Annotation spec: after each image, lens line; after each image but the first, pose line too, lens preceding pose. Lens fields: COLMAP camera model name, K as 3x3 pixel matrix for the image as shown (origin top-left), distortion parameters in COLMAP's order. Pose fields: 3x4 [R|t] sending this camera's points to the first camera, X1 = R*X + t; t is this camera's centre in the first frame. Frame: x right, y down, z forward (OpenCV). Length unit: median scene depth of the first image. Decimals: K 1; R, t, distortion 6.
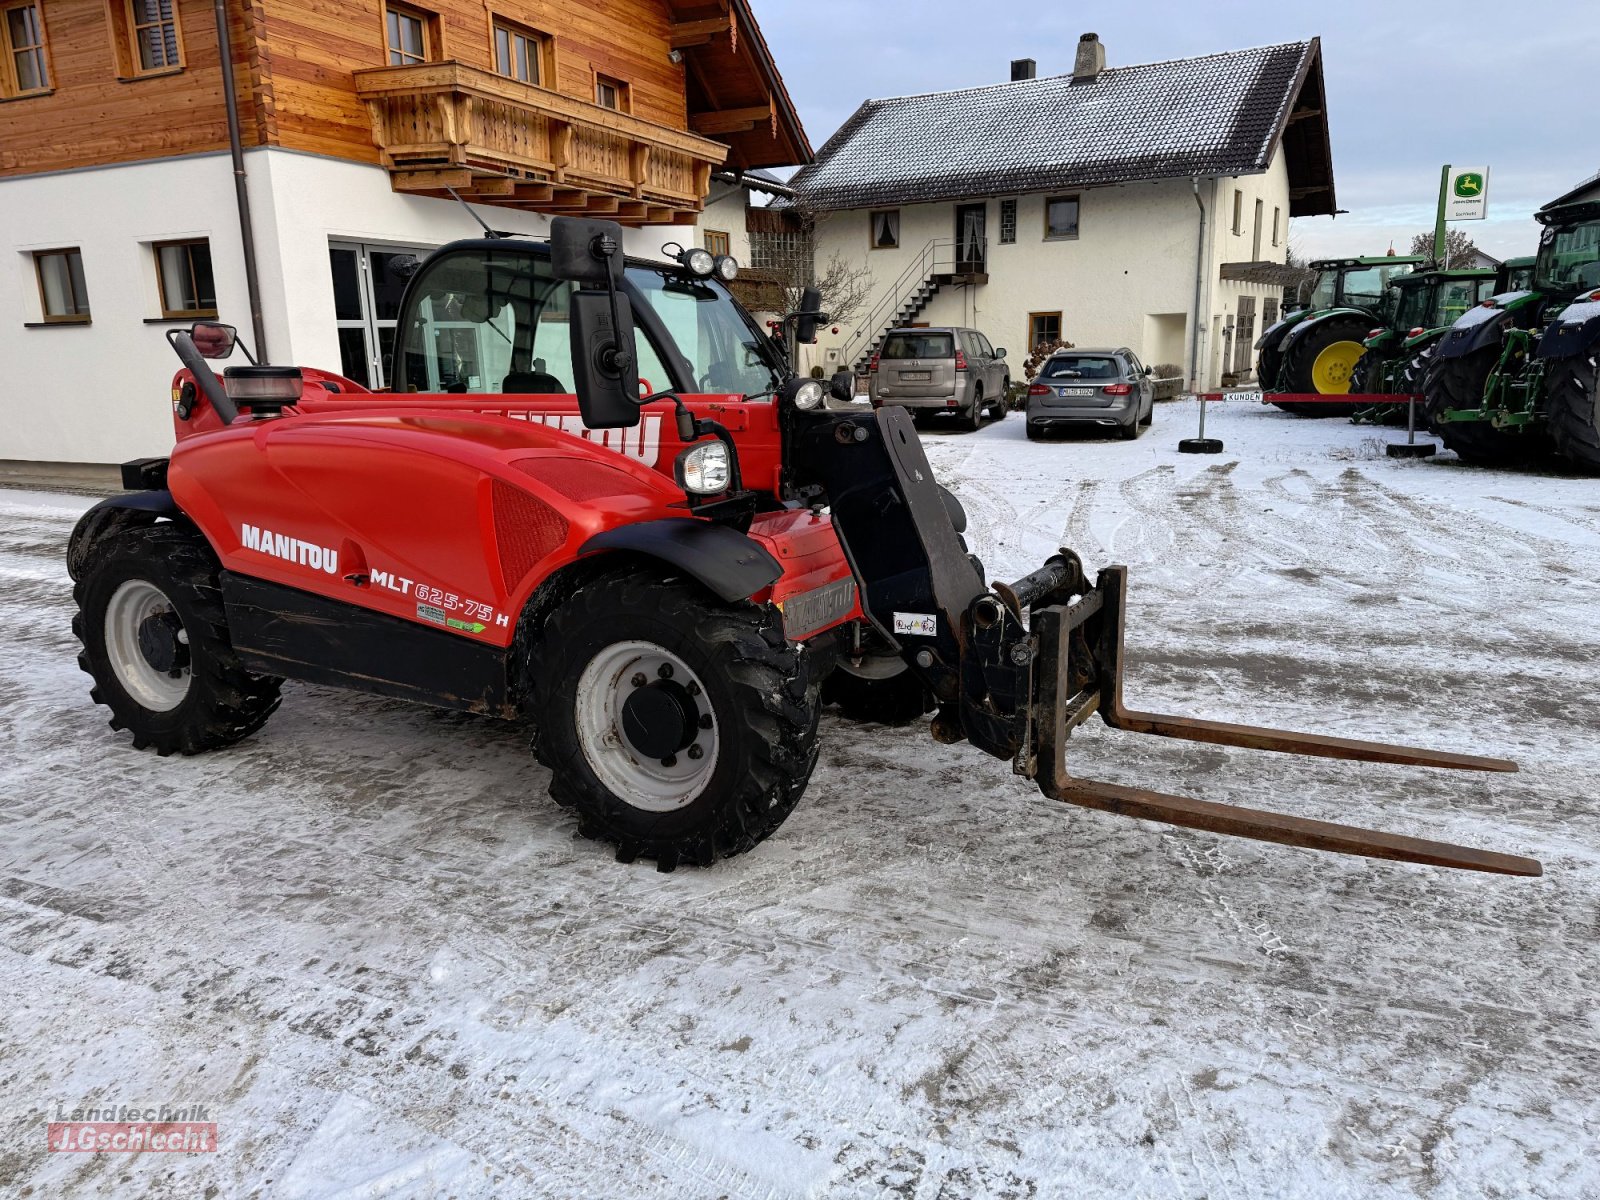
lens RADIAL K [[1125.0, 0, 804.6], [0, 1125.0, 596.4], [0, 0, 1]] dist [0.031700, -0.035916]
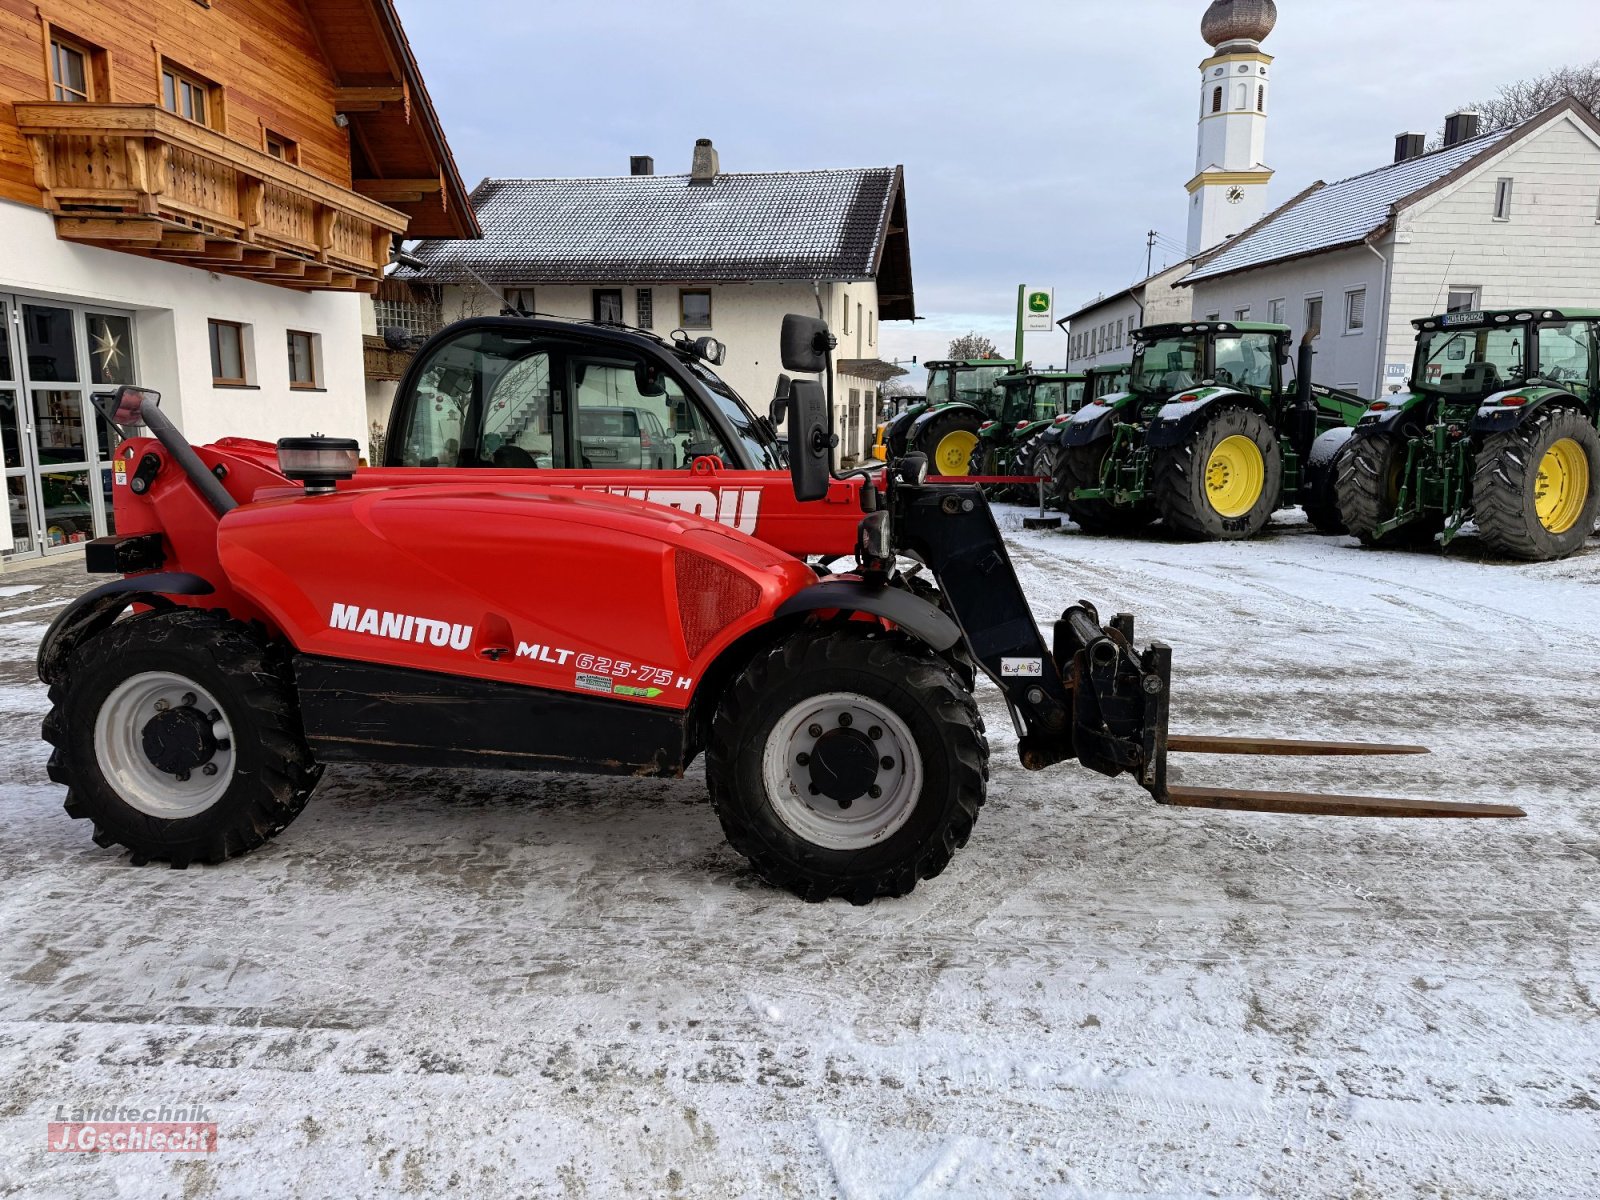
lens RADIAL K [[1123.8, 0, 795.7], [0, 1123.8, 600.4], [0, 0, 1]] dist [0.034328, -0.038721]
pose [[0.937104, -0.031577, 0.347620, -0.160036], [0.053605, 0.997105, -0.053930, 0.001777], [-0.344911, 0.069172, 0.936083, -0.004781]]
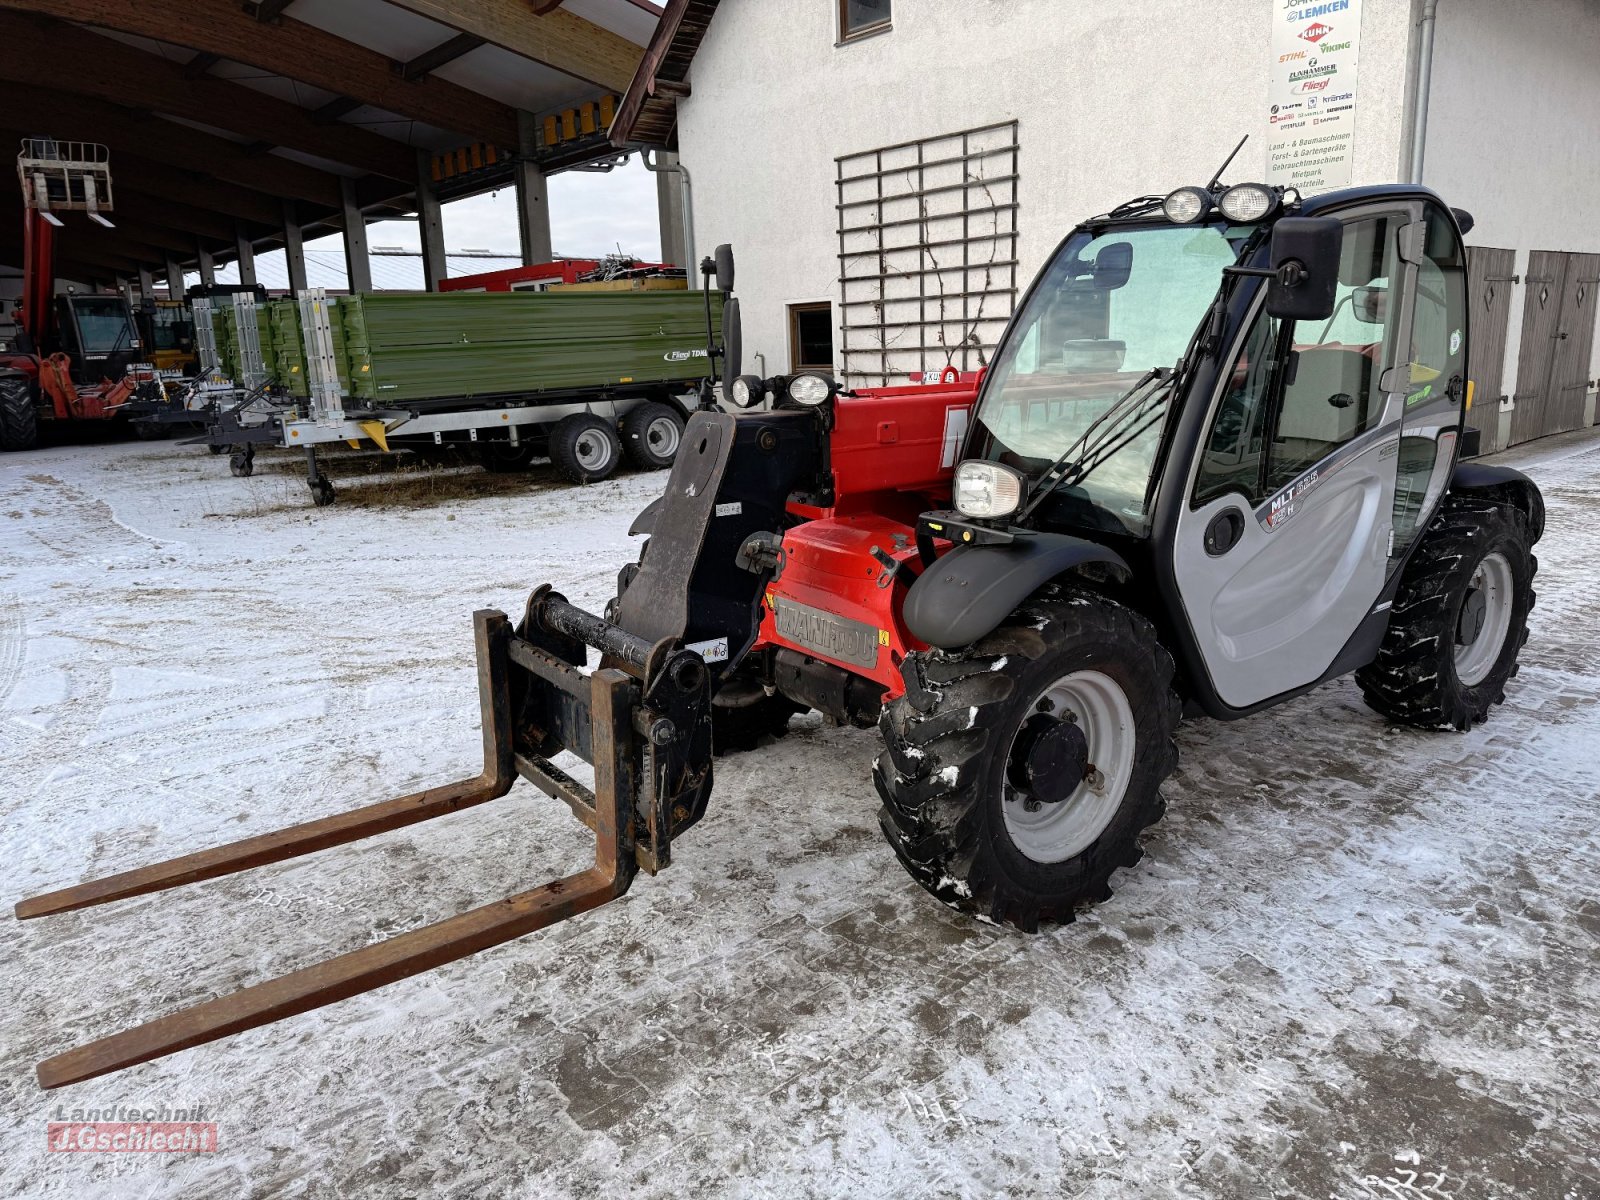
lens RADIAL K [[1122.7, 0, 806.7], [0, 1122.7, 602.2], [0, 0, 1]] dist [0.029262, -0.034148]
pose [[-0.424988, 0.239877, -0.872837, 0.273972], [-0.161564, 0.928664, 0.333886, -0.106760], [0.890664, 0.282917, -0.355915, 0.449348]]
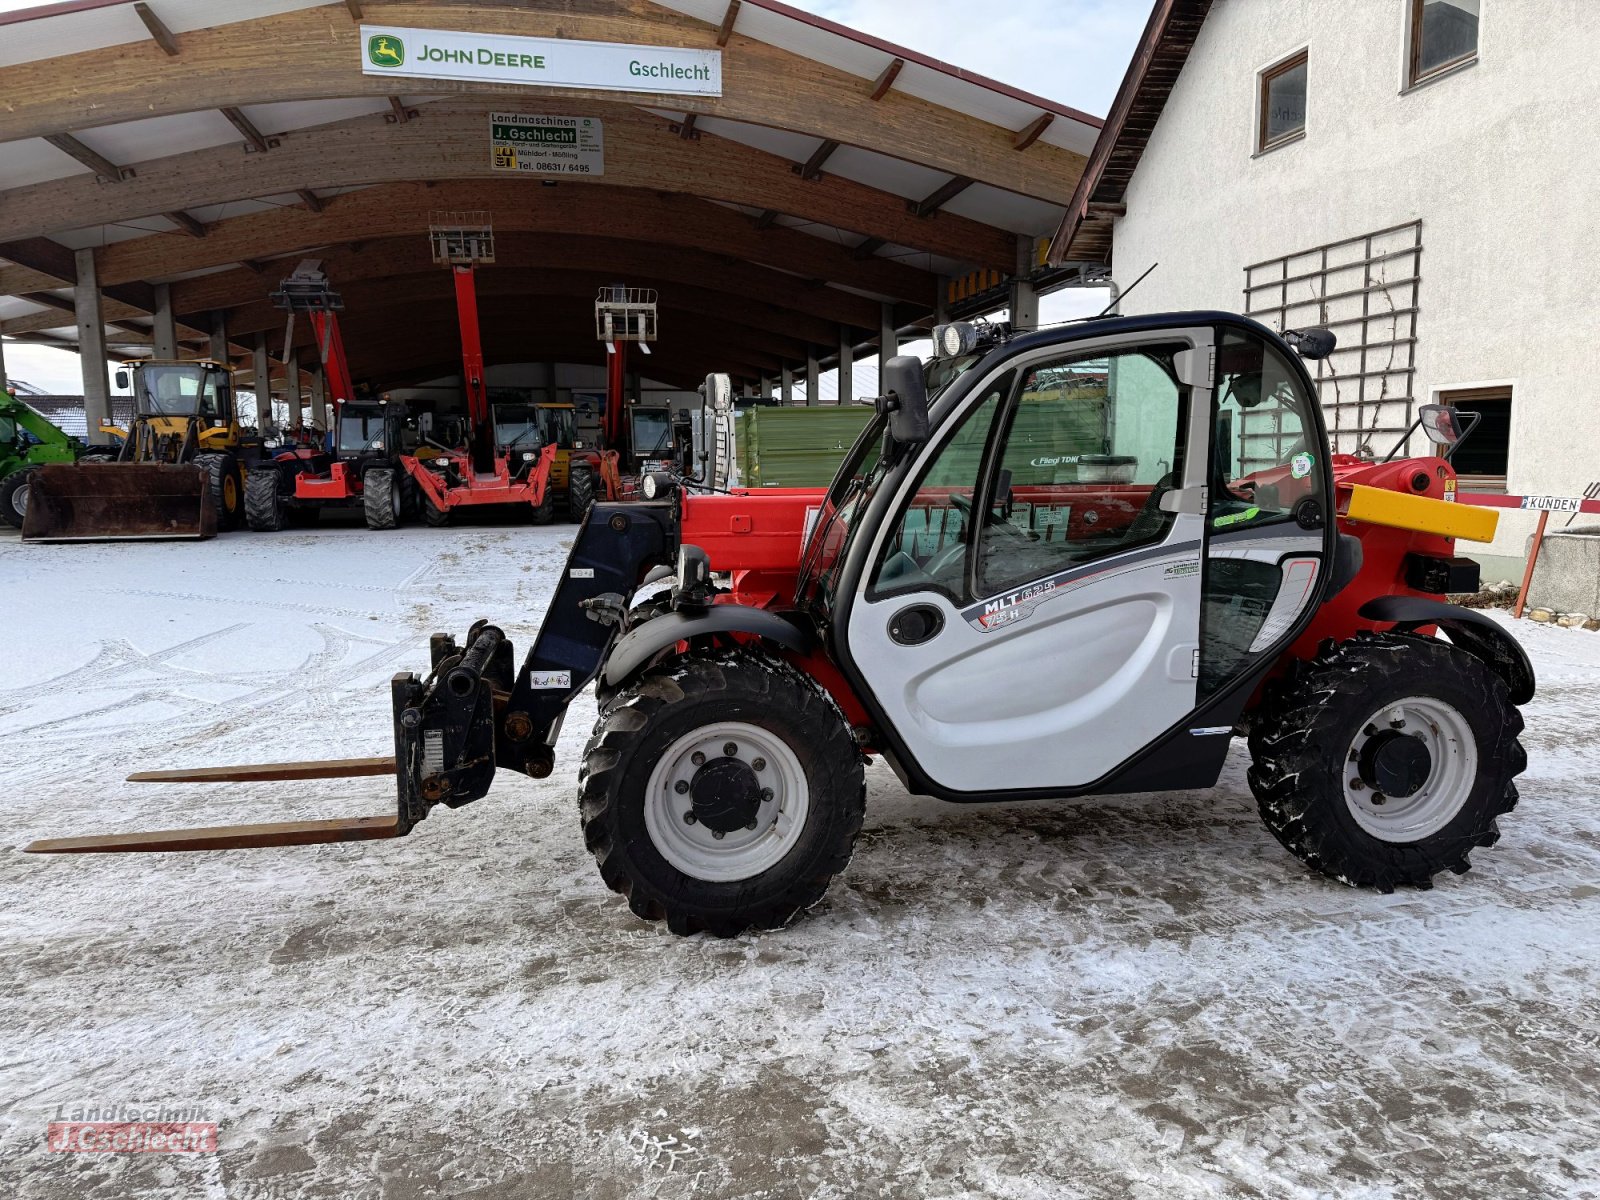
lens RADIAL K [[1122.7, 0, 806.7], [0, 1122.7, 602.2], [0, 0, 1]] dist [0.029262, -0.034148]
pose [[-0.800244, 0.107272, -0.590002, 0.191440], [-0.106617, 0.942744, 0.316015, -0.147278], [0.590121, 0.315794, -0.742989, 0.646068]]
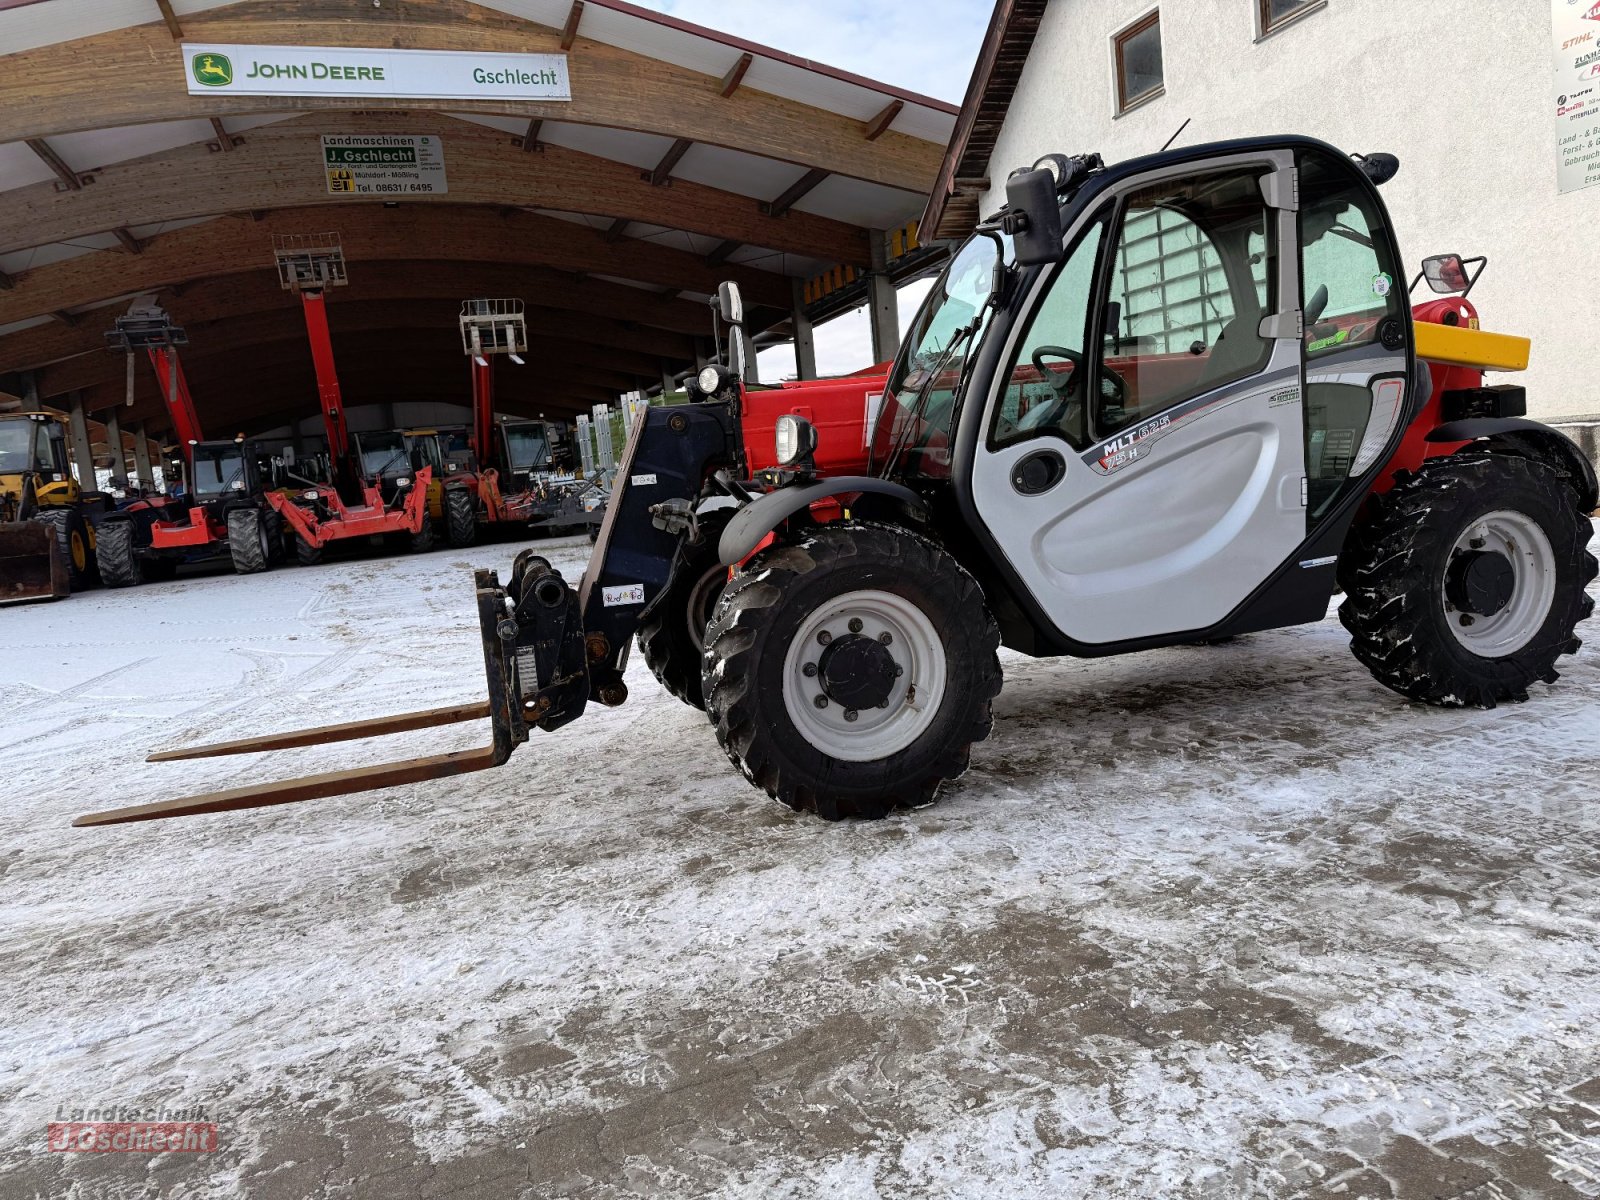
lens RADIAL K [[1123.8, 0, 795.7], [0, 1123.8, 600.4], [0, 0, 1]] dist [0.034328, -0.038721]
pose [[-0.713971, 0.172665, -0.678551, 0.240669], [-0.041814, 0.956872, 0.287485, -0.097827], [0.698925, 0.233629, -0.675959, 0.601763]]
